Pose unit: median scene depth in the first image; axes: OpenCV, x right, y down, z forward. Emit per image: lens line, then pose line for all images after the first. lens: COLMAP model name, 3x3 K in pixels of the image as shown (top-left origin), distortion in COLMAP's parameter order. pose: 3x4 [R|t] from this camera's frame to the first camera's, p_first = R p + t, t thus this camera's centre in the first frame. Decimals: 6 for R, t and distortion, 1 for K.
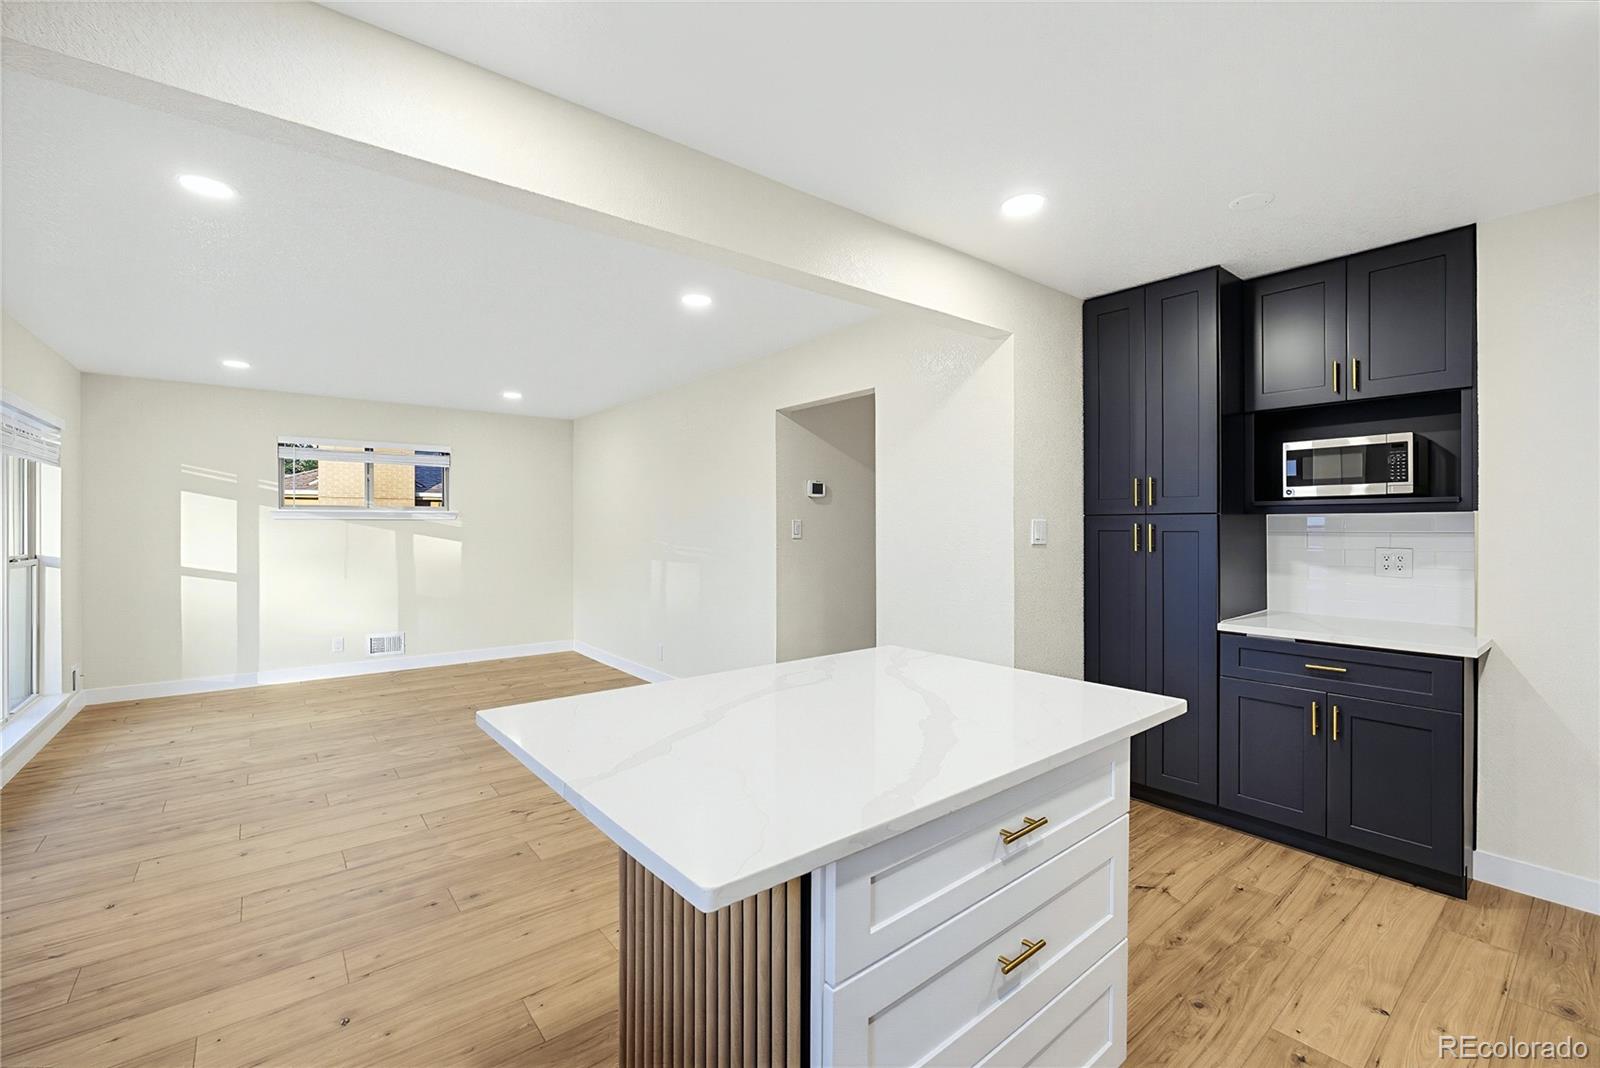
lens RADIAL K [[652.7, 0, 790.6], [0, 652.7, 530.5], [0, 0, 1]] dist [-0.023902, -0.000383]
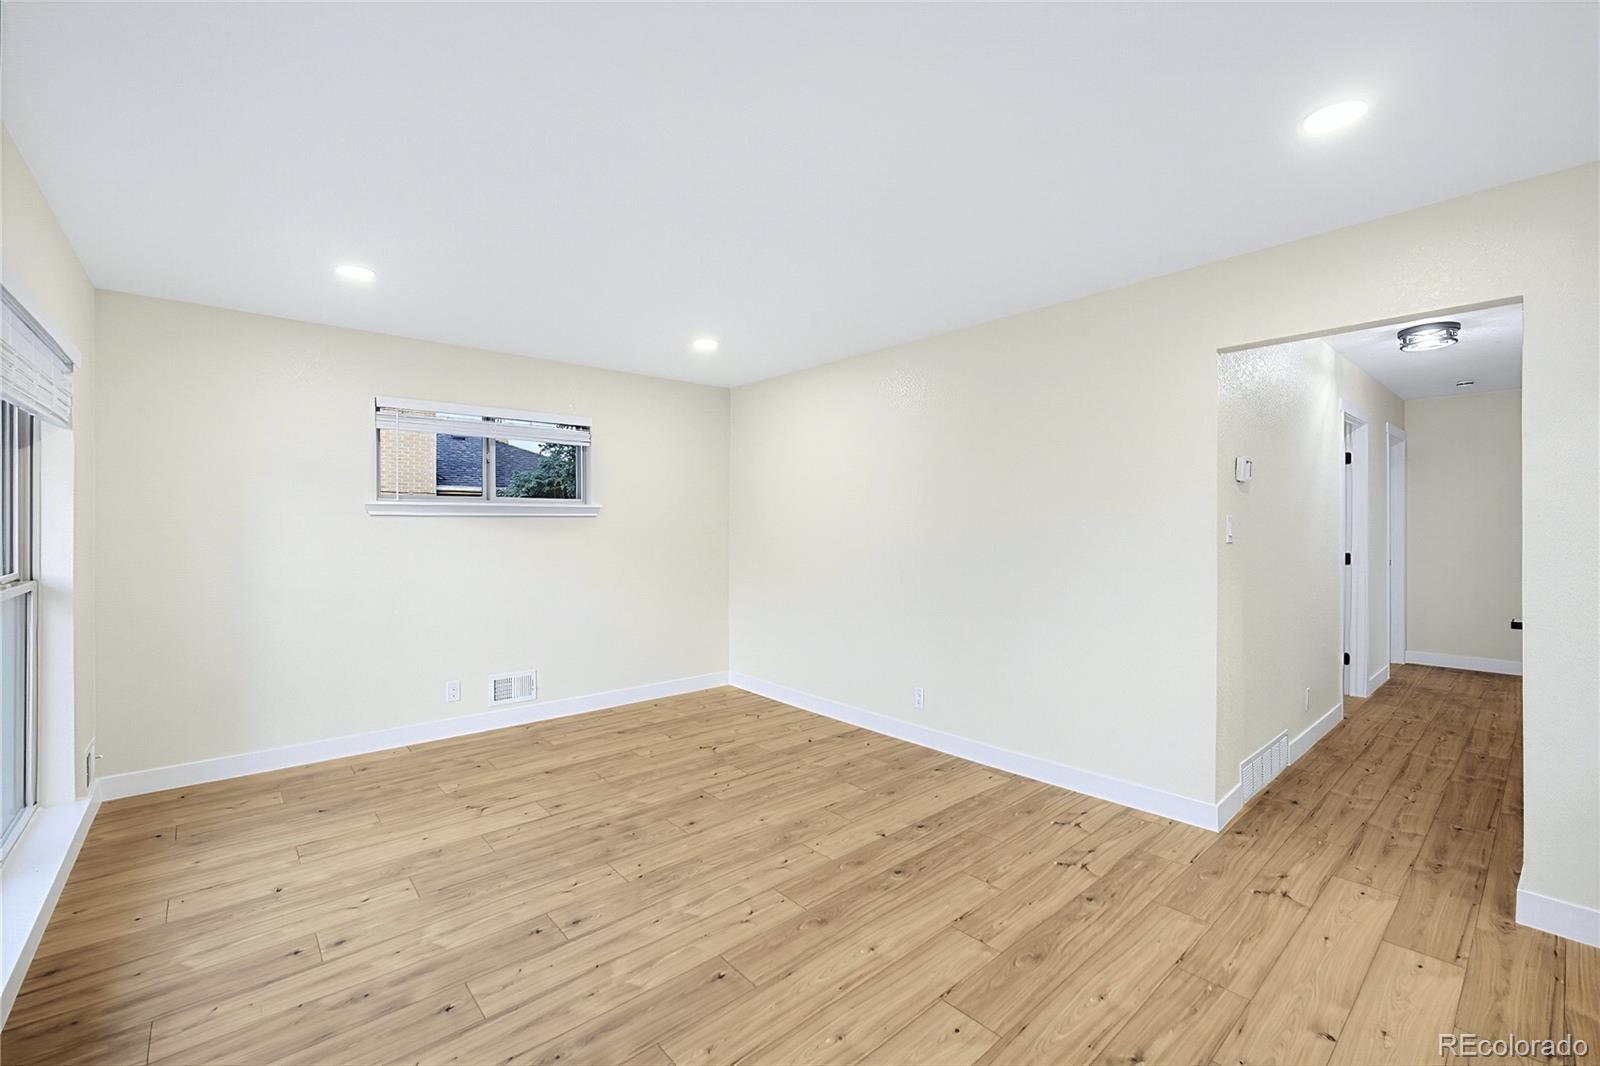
lens RADIAL K [[652.7, 0, 785.8], [0, 652.7, 534.5], [0, 0, 1]] dist [-0.023902, -0.000383]
pose [[0.999378, 0.003152, 0.035120, -0.427490], [-0.003446, 0.999960, 0.008312, -0.004131], [-0.035092, -0.008428, 0.999349, 0.321418]]
